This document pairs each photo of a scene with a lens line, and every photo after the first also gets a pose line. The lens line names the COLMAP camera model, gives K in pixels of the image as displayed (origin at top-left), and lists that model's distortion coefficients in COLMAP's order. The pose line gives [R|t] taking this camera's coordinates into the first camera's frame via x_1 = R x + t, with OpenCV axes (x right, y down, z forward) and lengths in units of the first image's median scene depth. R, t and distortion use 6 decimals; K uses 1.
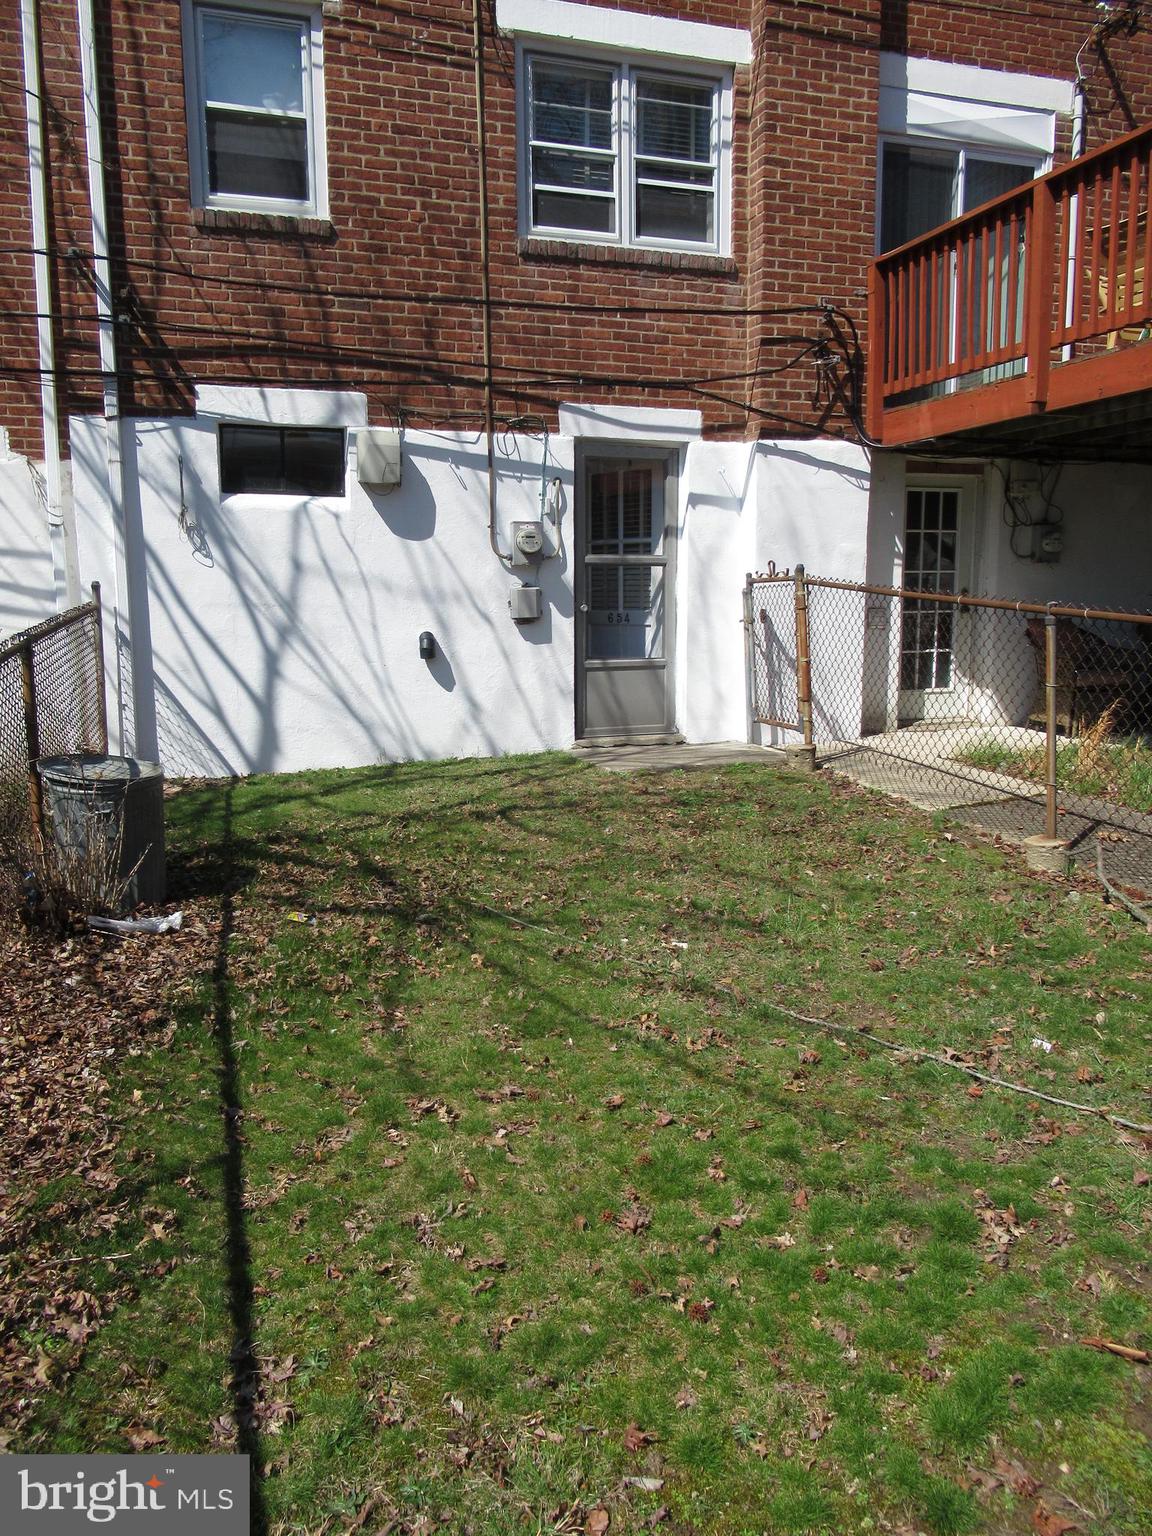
lens RADIAL K [[1141.4, 0, 573.3], [0, 1141.4, 766.1], [0, 0, 1]] dist [-0.008246, -0.000696]
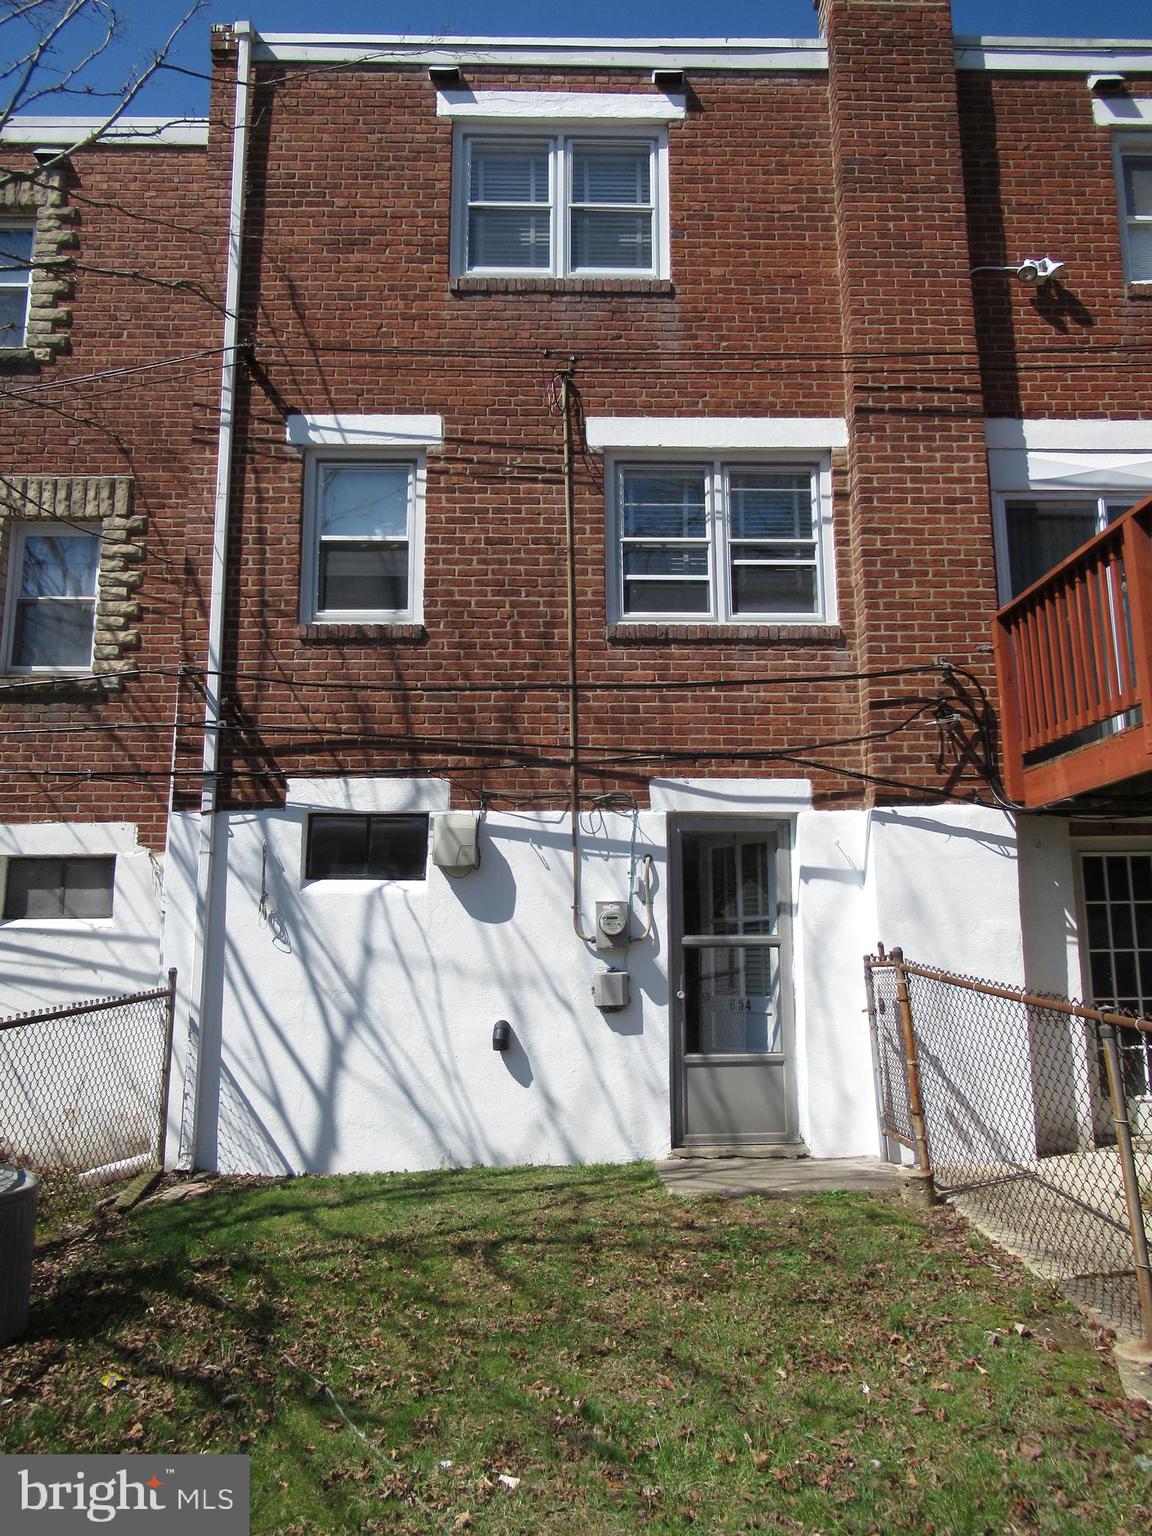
lens RADIAL K [[1141.4, 0, 576.2], [0, 1141.4, 764.9], [0, 0, 1]] dist [-0.008246, -0.000696]
pose [[0.958783, -0.049119, -0.279861, 0.201145], [-0.040845, 0.950889, -0.306824, -0.033112], [0.281188, 0.305609, 0.909690, 0.107650]]
